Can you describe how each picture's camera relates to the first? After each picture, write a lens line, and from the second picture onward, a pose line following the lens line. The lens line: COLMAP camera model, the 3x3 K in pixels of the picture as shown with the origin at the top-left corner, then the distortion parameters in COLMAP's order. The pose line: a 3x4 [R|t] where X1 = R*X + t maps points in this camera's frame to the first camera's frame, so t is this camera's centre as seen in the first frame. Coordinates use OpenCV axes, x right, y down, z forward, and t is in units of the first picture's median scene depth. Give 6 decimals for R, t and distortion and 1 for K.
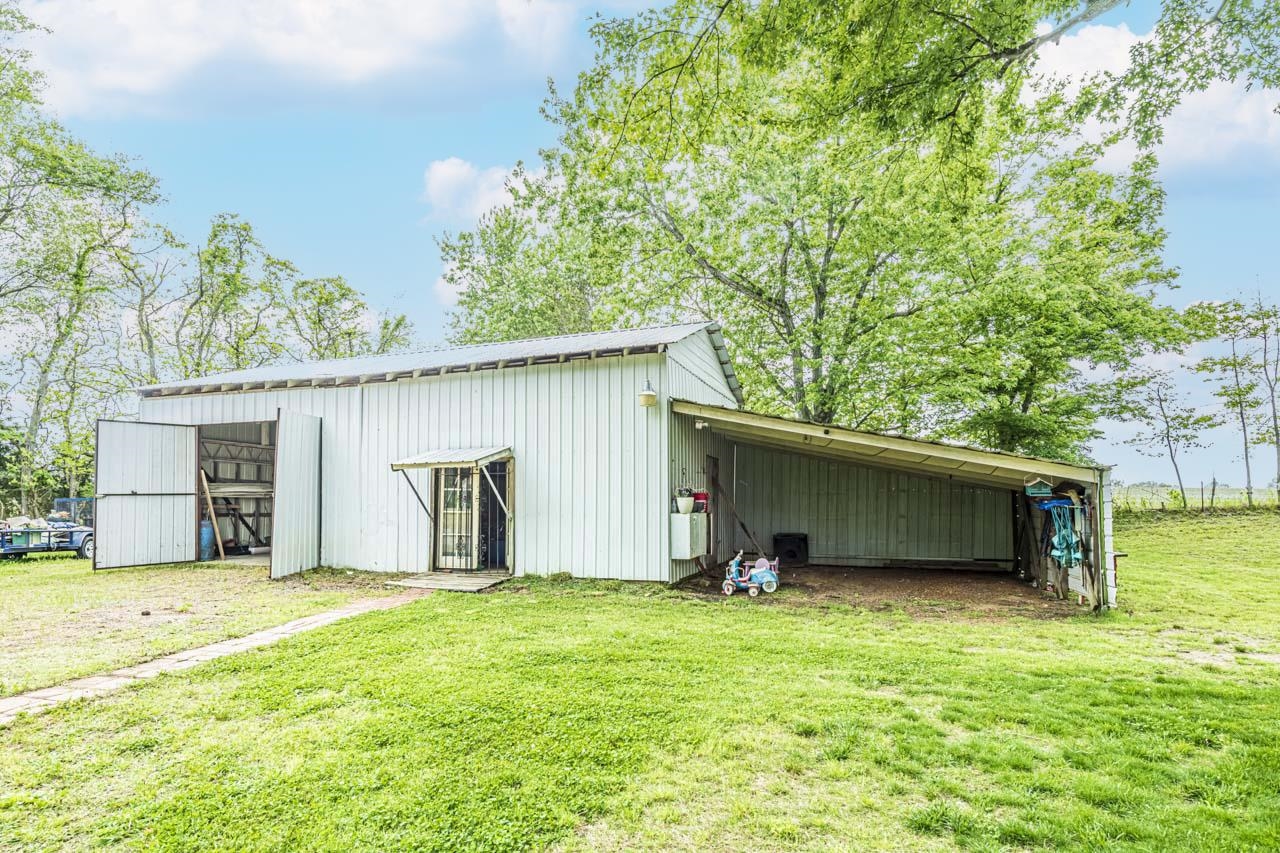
lens RADIAL K [[639.3, 0, 636.2], [0, 639.3, 485.6], [0, 0, 1]] dist [-0.005888, 0.002459]
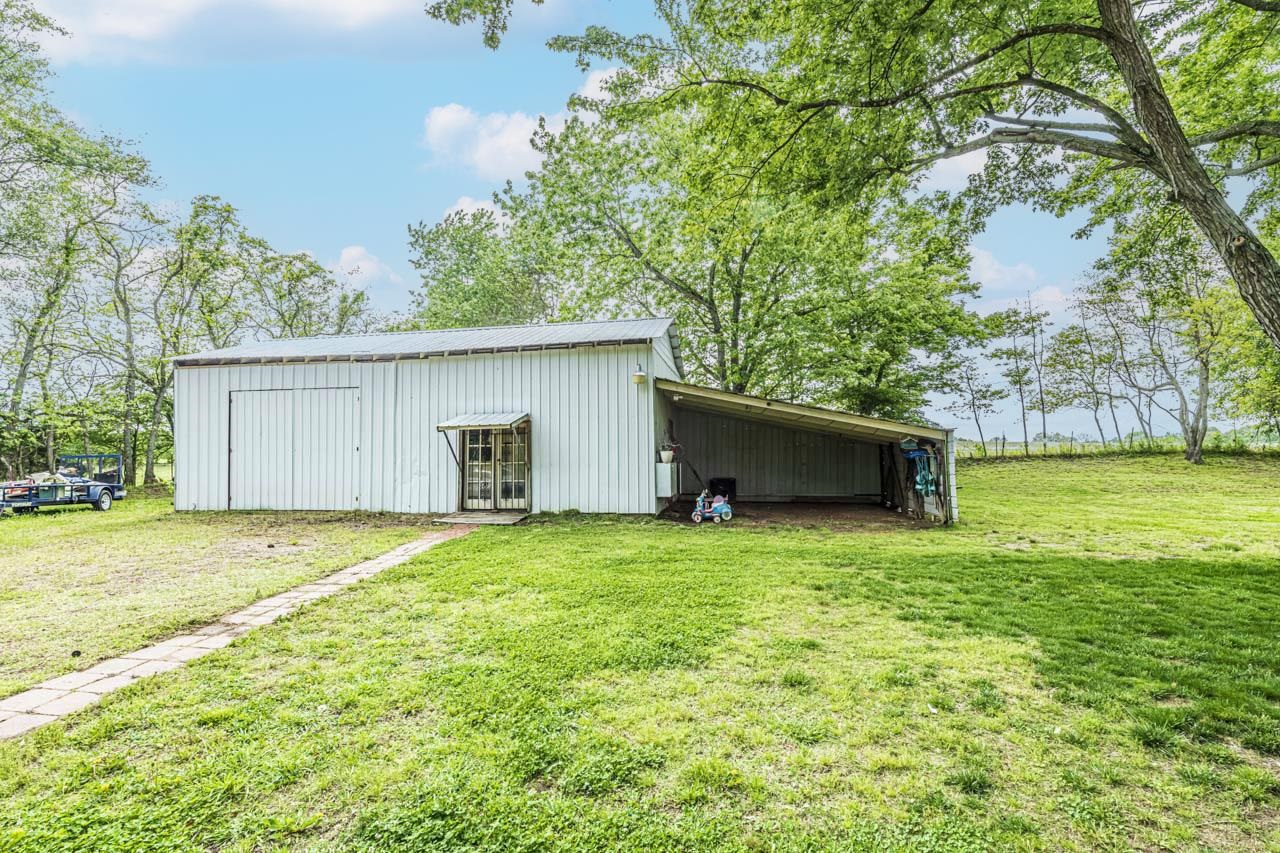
lens RADIAL K [[559.5, 0, 636.1], [0, 559.5, 432.3], [0, 0, 1]] dist [-0.004290, -0.000615]
pose [[0.986741, -0.001081, 0.162297, -0.148688], [0.003570, 0.999880, -0.015047, -0.003172], [-0.162261, 0.015427, 0.986627, -0.131105]]
